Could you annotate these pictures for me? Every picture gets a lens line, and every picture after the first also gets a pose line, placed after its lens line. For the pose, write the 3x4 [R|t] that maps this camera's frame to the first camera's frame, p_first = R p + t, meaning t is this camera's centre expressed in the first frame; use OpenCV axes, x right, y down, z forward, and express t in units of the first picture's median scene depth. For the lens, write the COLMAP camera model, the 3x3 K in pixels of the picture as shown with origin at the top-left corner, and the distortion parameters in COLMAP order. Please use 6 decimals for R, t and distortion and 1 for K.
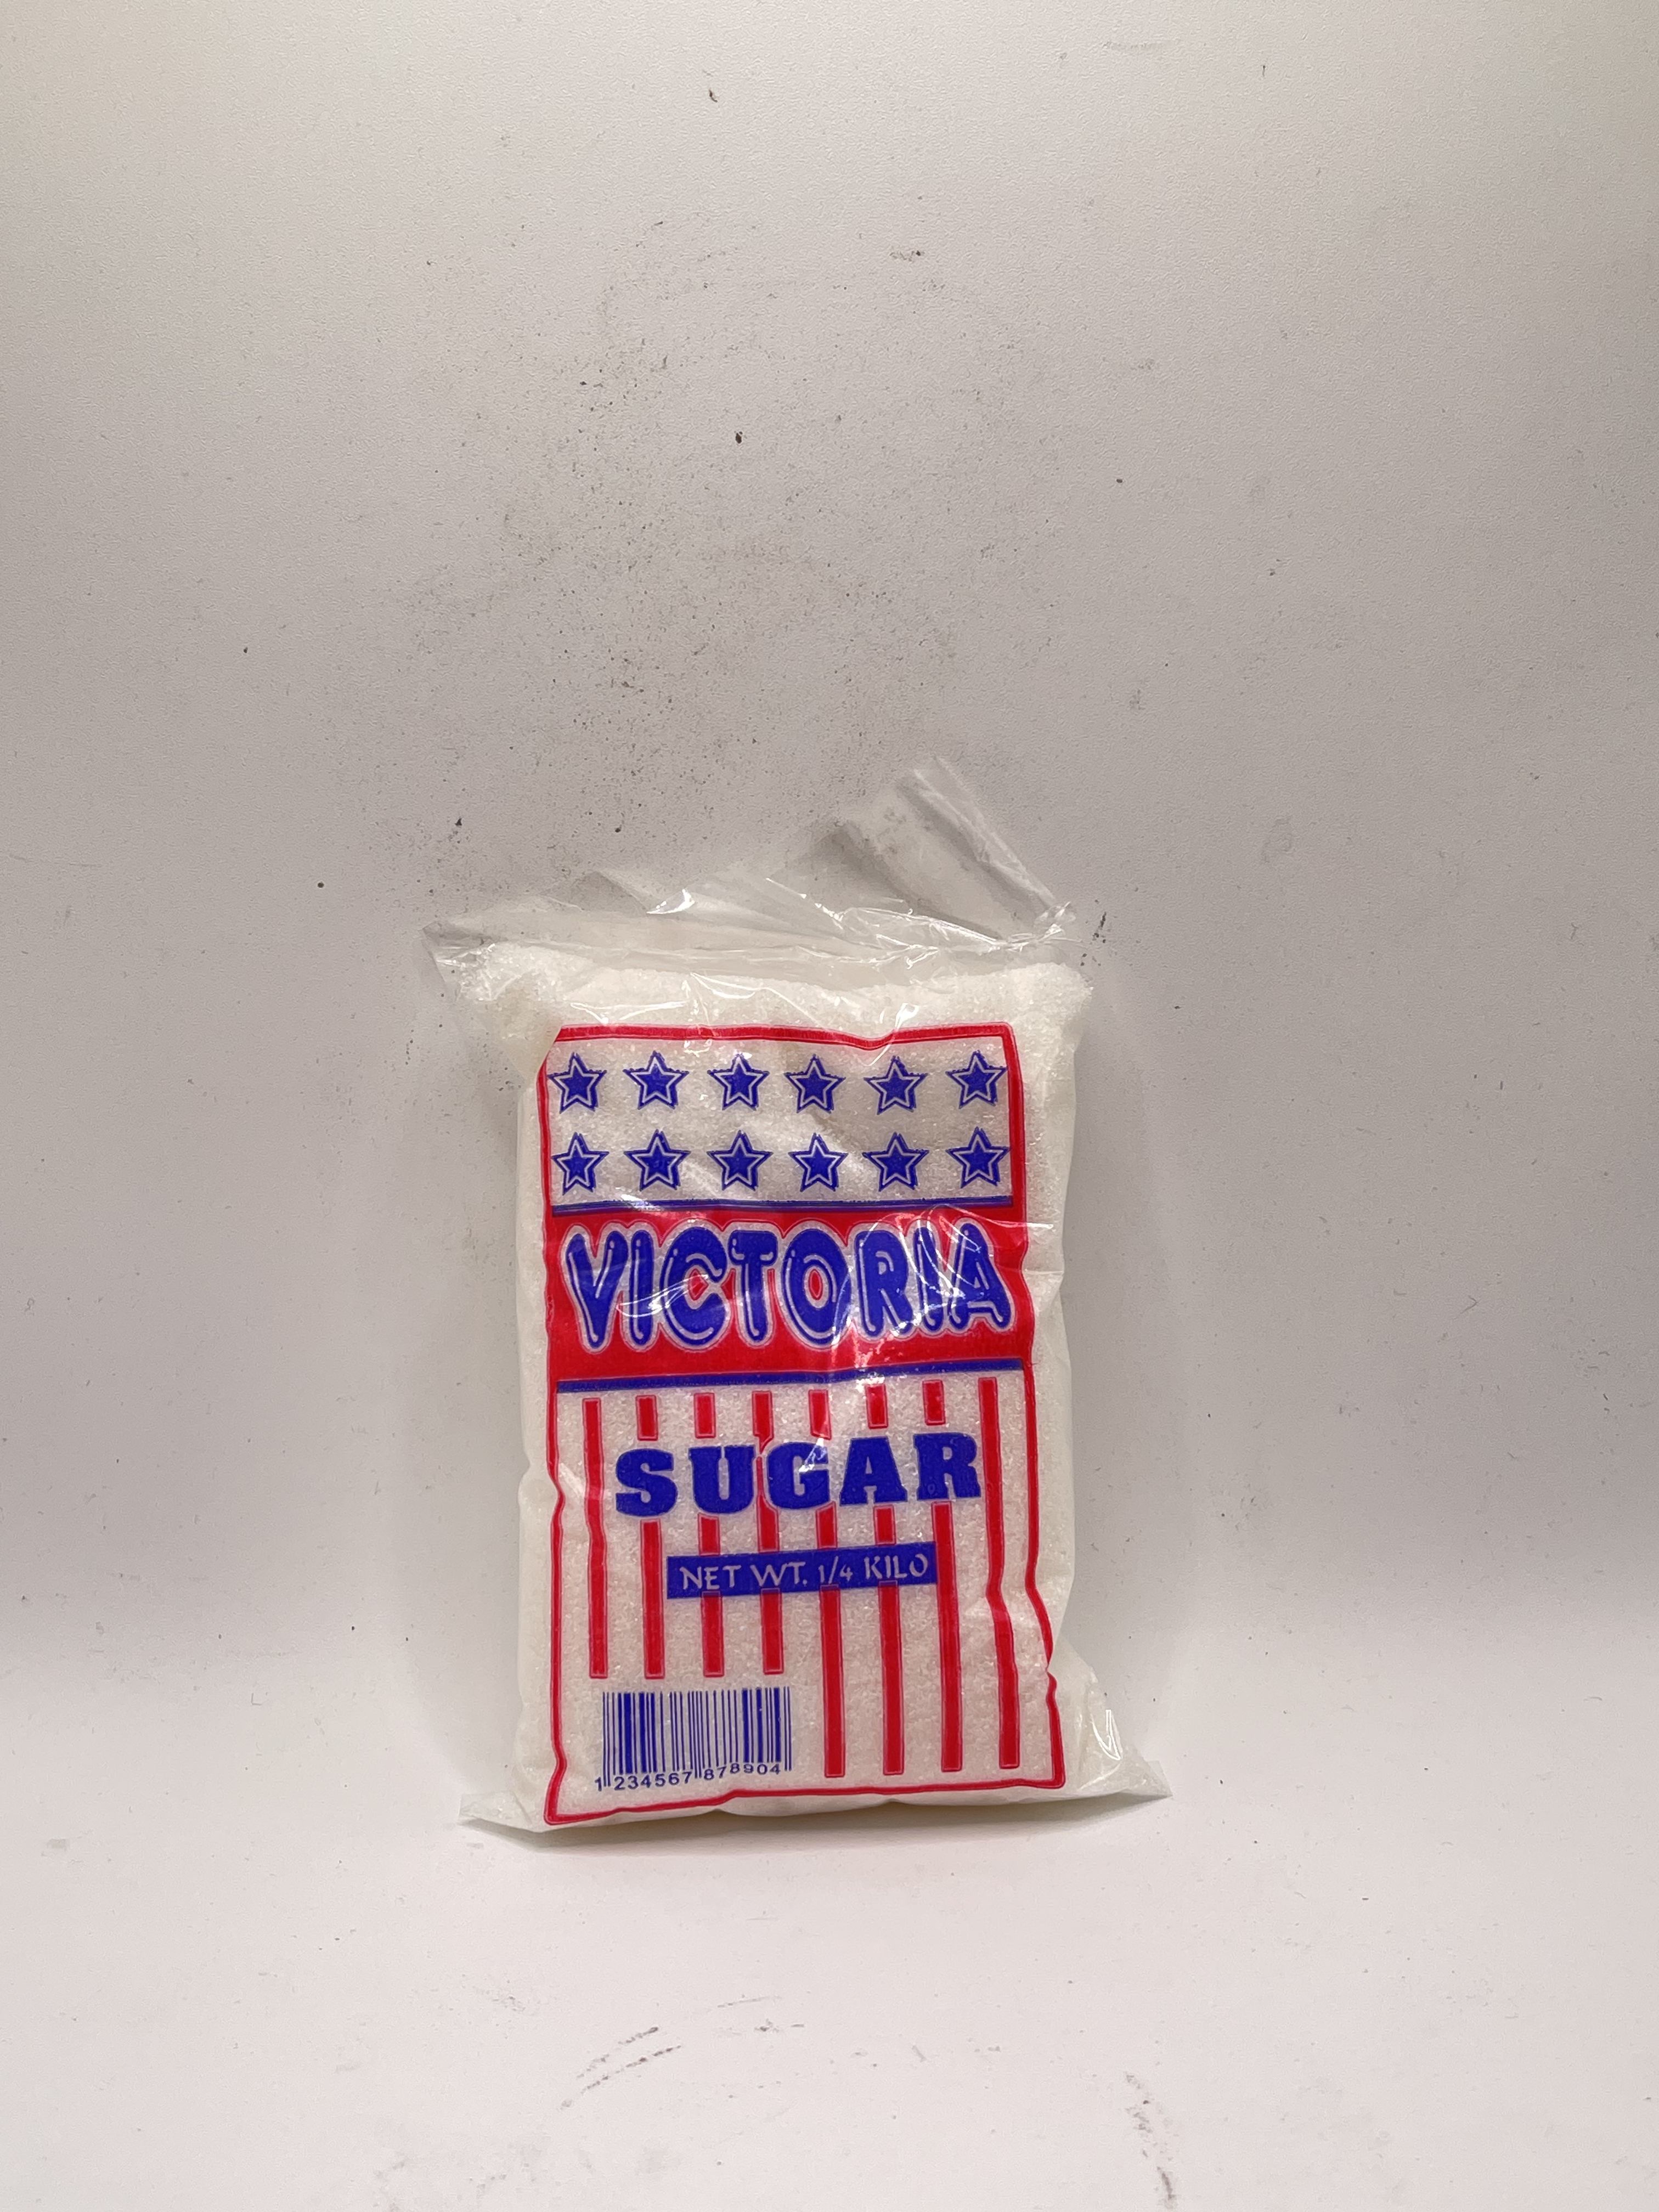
lens RADIAL K [[2378.1, 0, 838.6], [0, 2378.1, 1100.3], [0, 0, 1]] dist [0.007813, 0.004040]
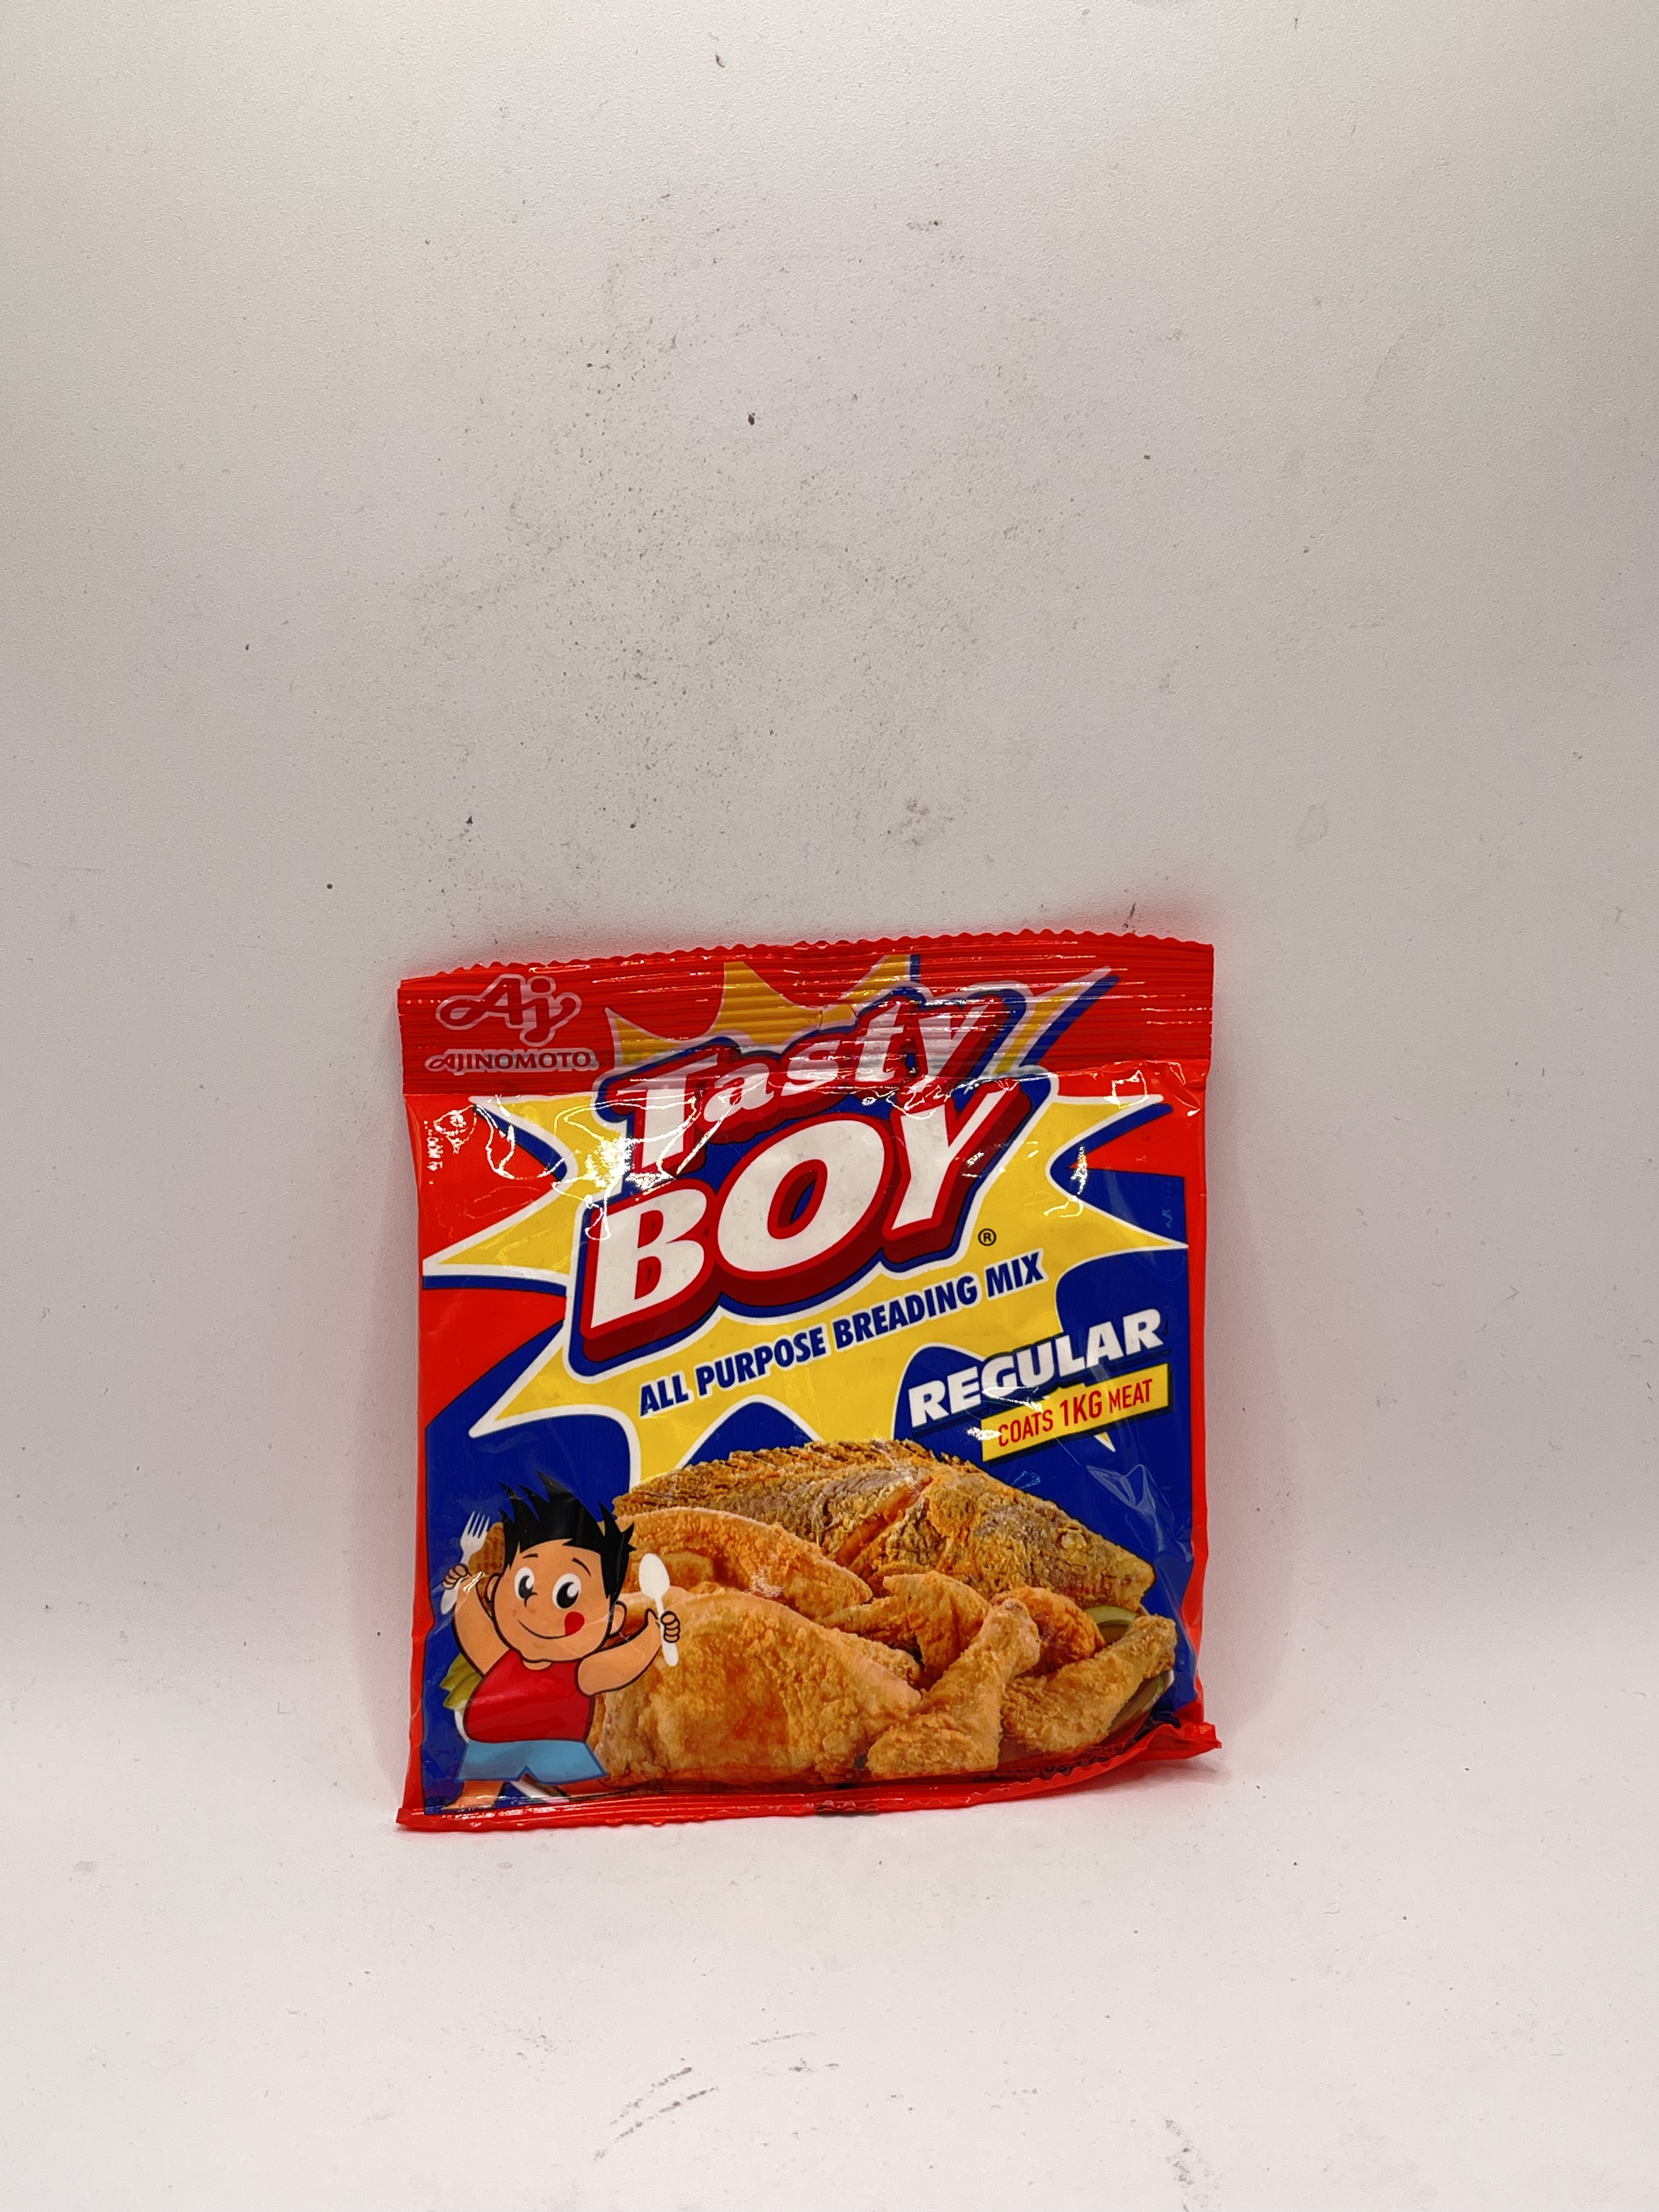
lens RADIAL K [[2378.1, 0, 838.6], [0, 2378.1, 1100.3], [0, 0, 1]] dist [0.007813, 0.004040]
pose [[0.999874, -0.011485, -0.010930, 0.000688], [0.011971, 0.998893, 0.045499, -0.045952], [0.010395, -0.045624, 0.998905, 0.024437]]
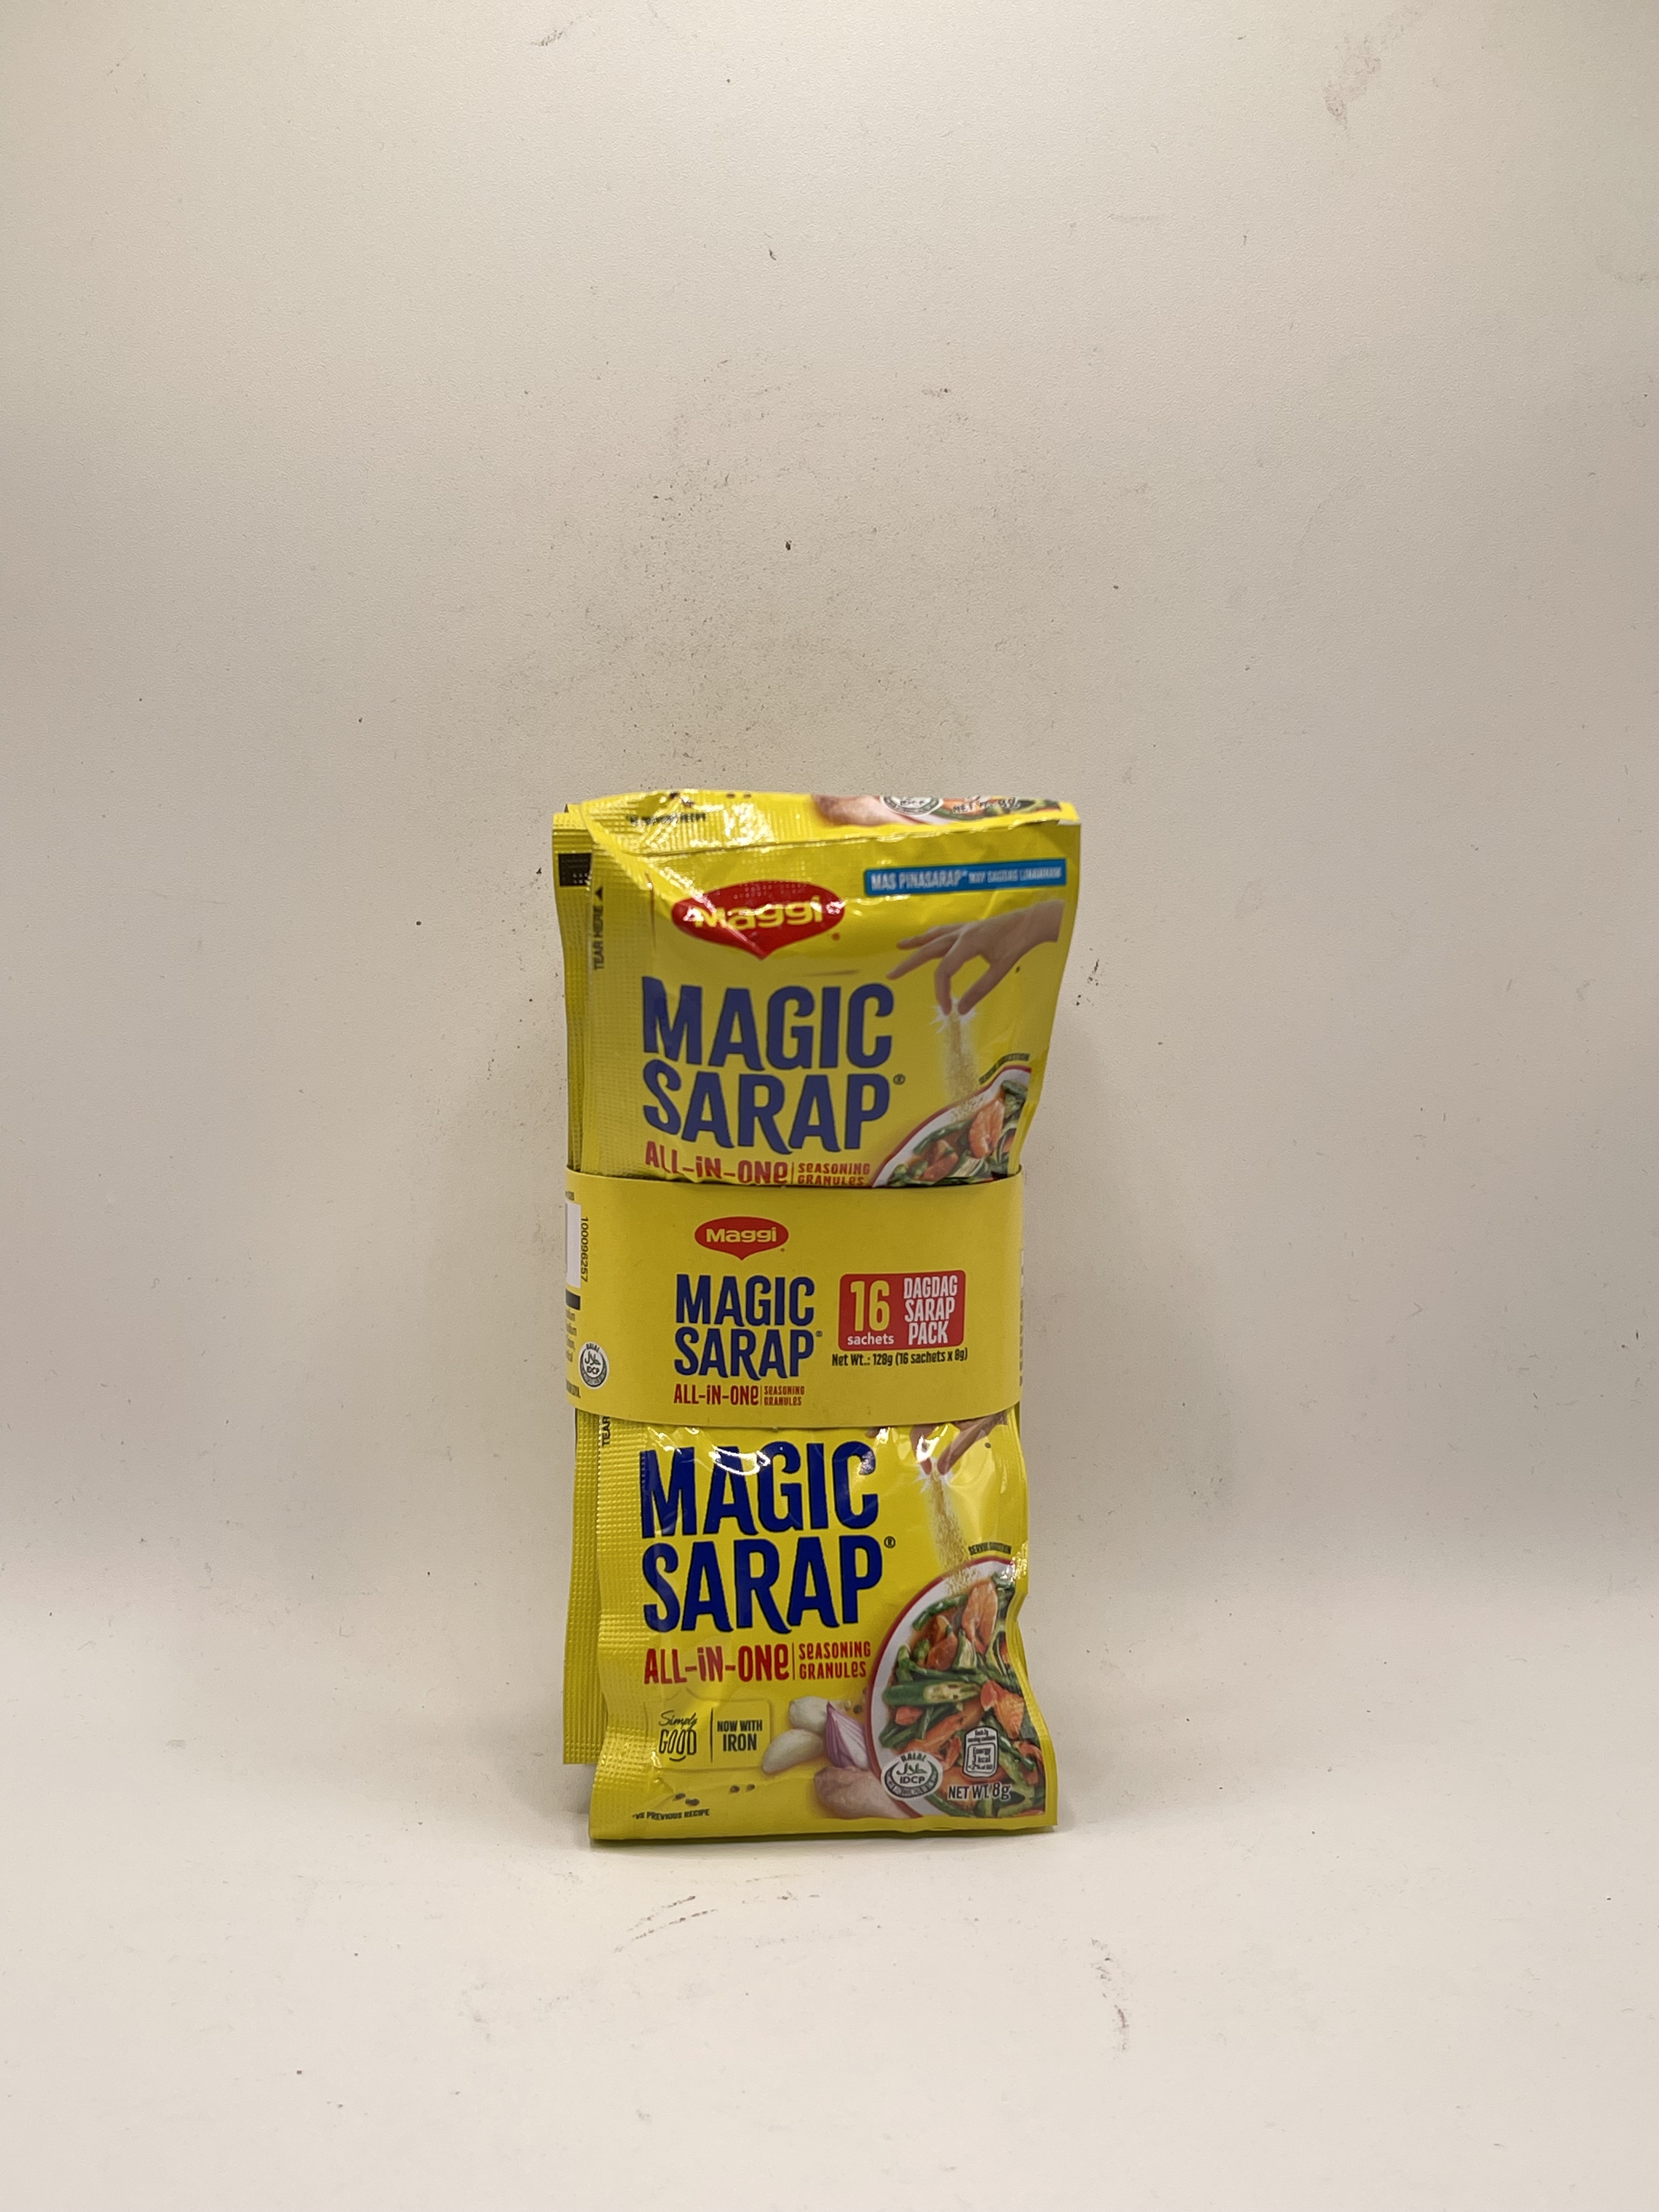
lens RADIAL K [[2323.2, 0, 819.5], [0, 2323.2, 1097.0], [0, 0, 1]] dist [0.015290, 0.004541]
pose [[0.999651, 0.019774, -0.017498, -0.001501], [-0.020197, 0.999500, -0.024326, 0.018140], [0.017008, 0.024670, 0.999551, -0.127893]]
